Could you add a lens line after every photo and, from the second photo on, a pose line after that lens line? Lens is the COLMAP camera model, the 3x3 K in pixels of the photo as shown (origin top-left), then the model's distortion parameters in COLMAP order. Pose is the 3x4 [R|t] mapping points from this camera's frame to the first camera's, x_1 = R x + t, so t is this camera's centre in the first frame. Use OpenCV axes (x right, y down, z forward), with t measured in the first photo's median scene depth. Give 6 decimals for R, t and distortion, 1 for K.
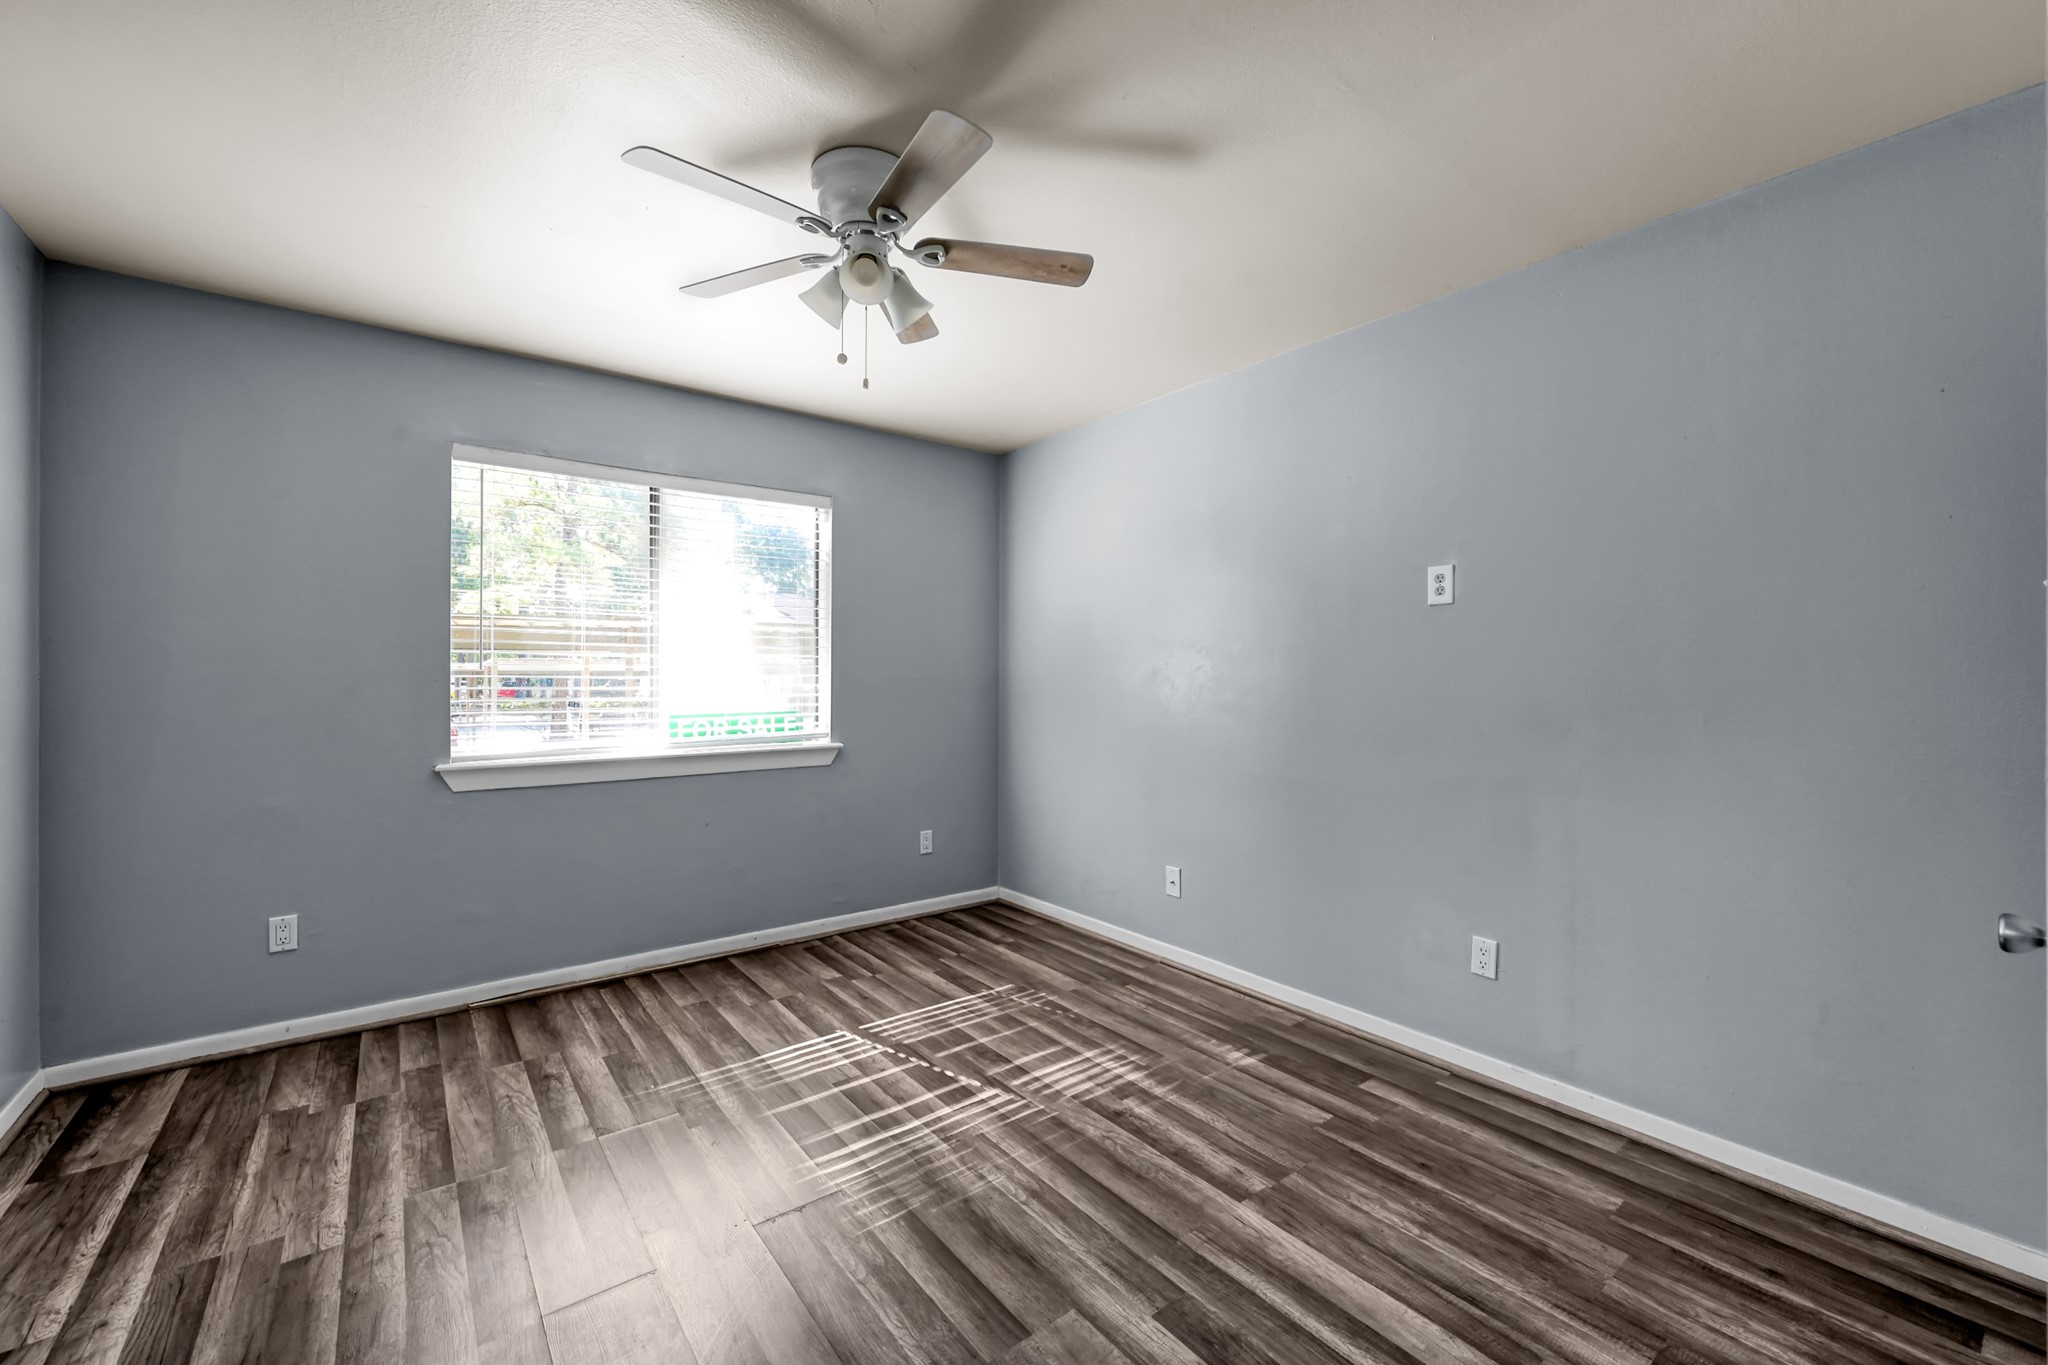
lens RADIAL K [[824.2, 0, 1028.9], [0, 824.2, 672.2], [0, 0, 1]] dist [0.001378, 0.000131]
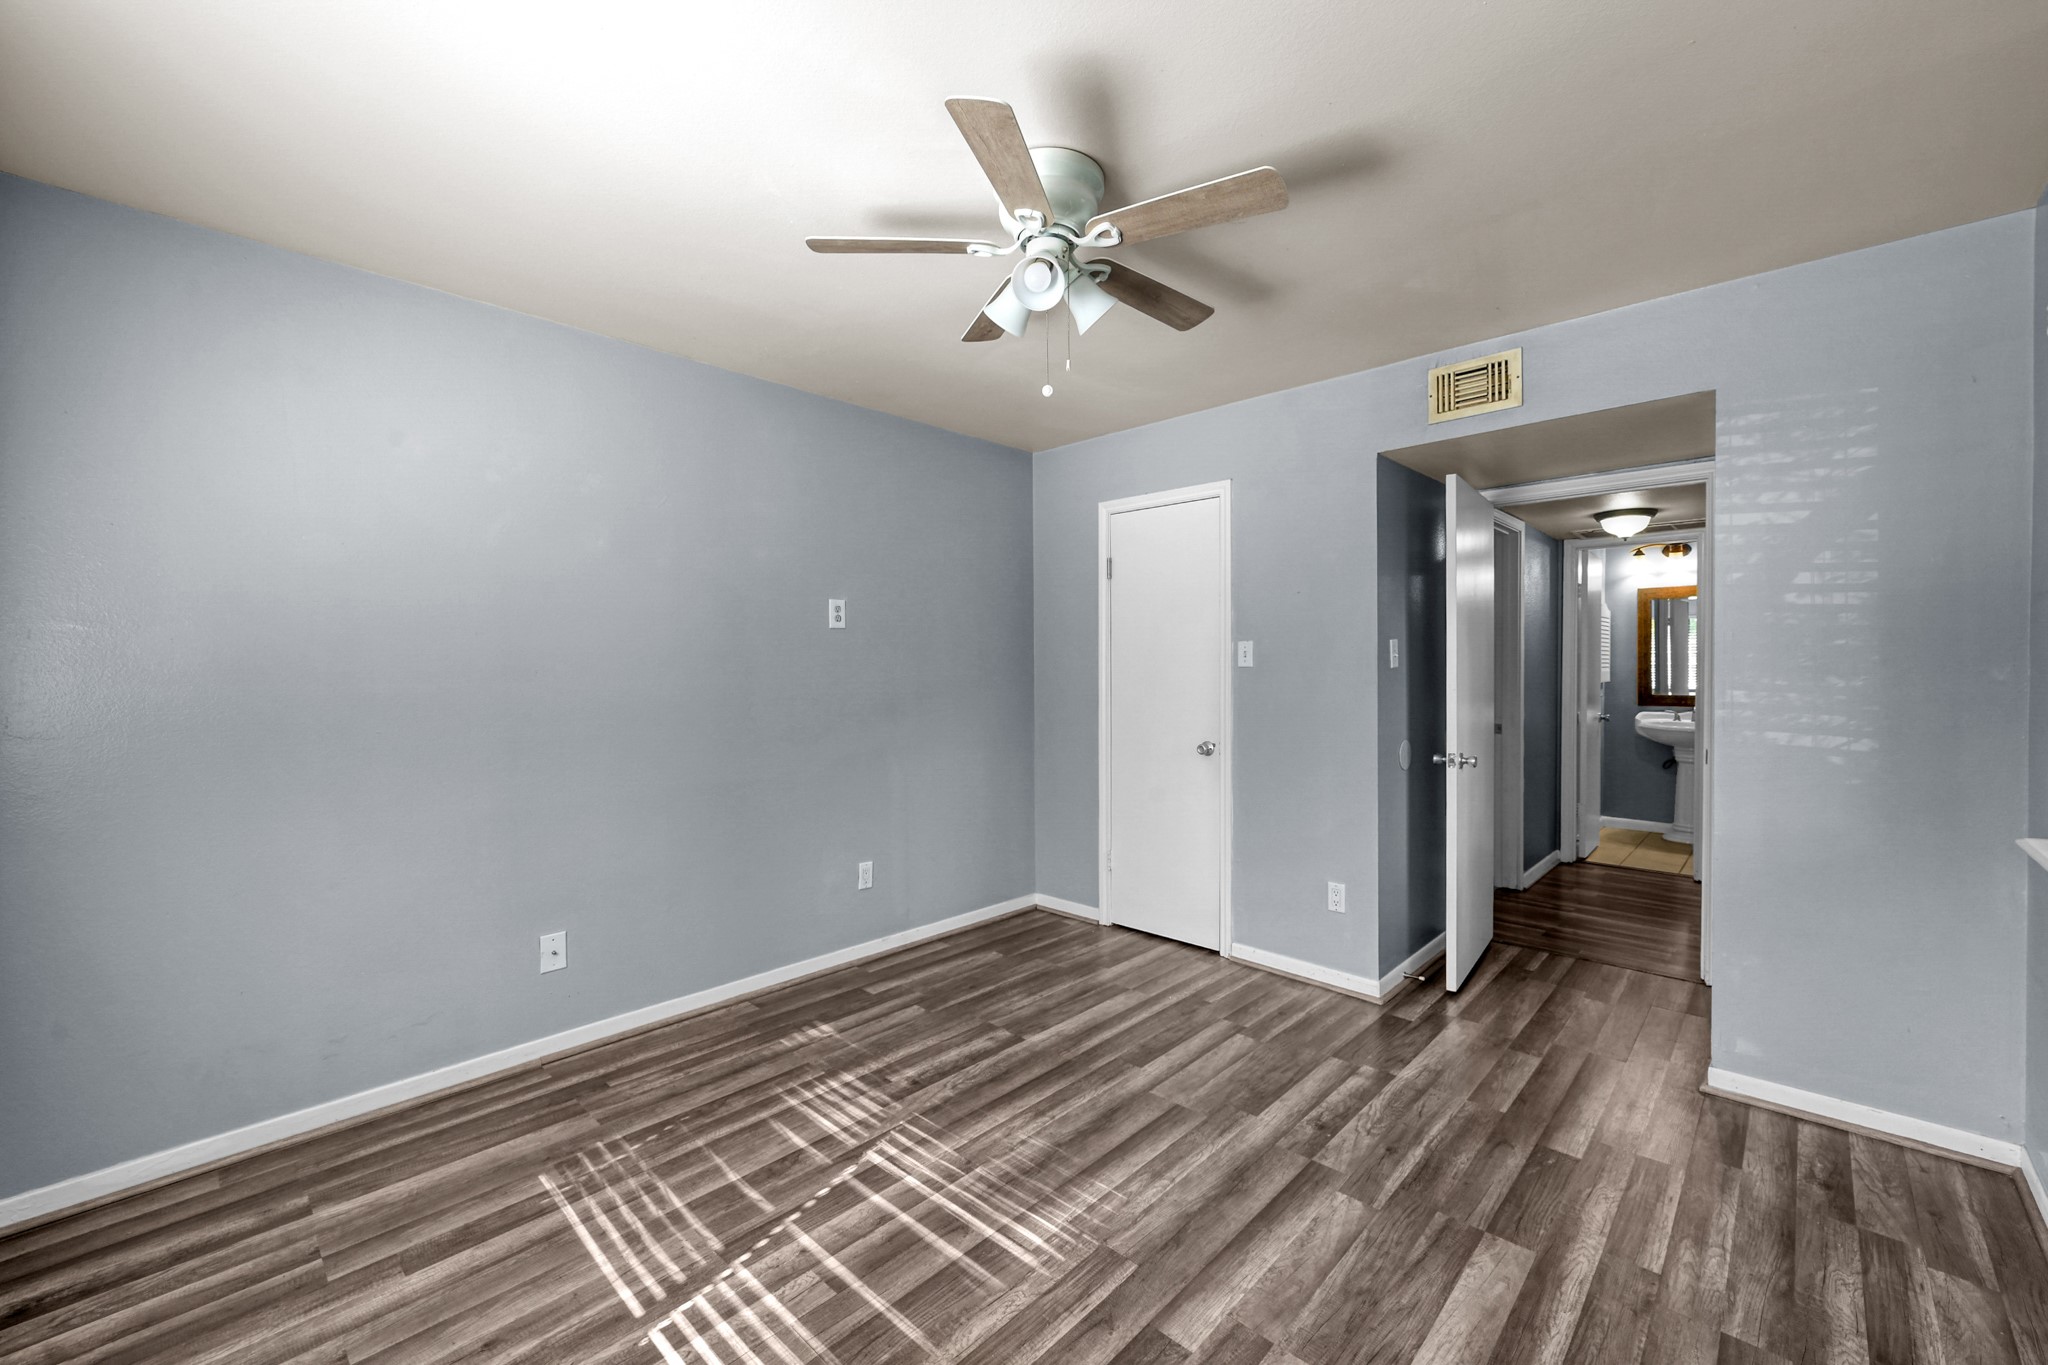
lens RADIAL K [[824.2, 0, 1028.9], [0, 824.2, 672.2], [0, 0, 1]] dist [0.001378, 0.000131]
pose [[-0.155829, -0.004897, 0.987772, -0.921631], [0.002113, 0.999984, 0.005291, -0.022424], [-0.987782, 0.002912, -0.155816, 0.928955]]
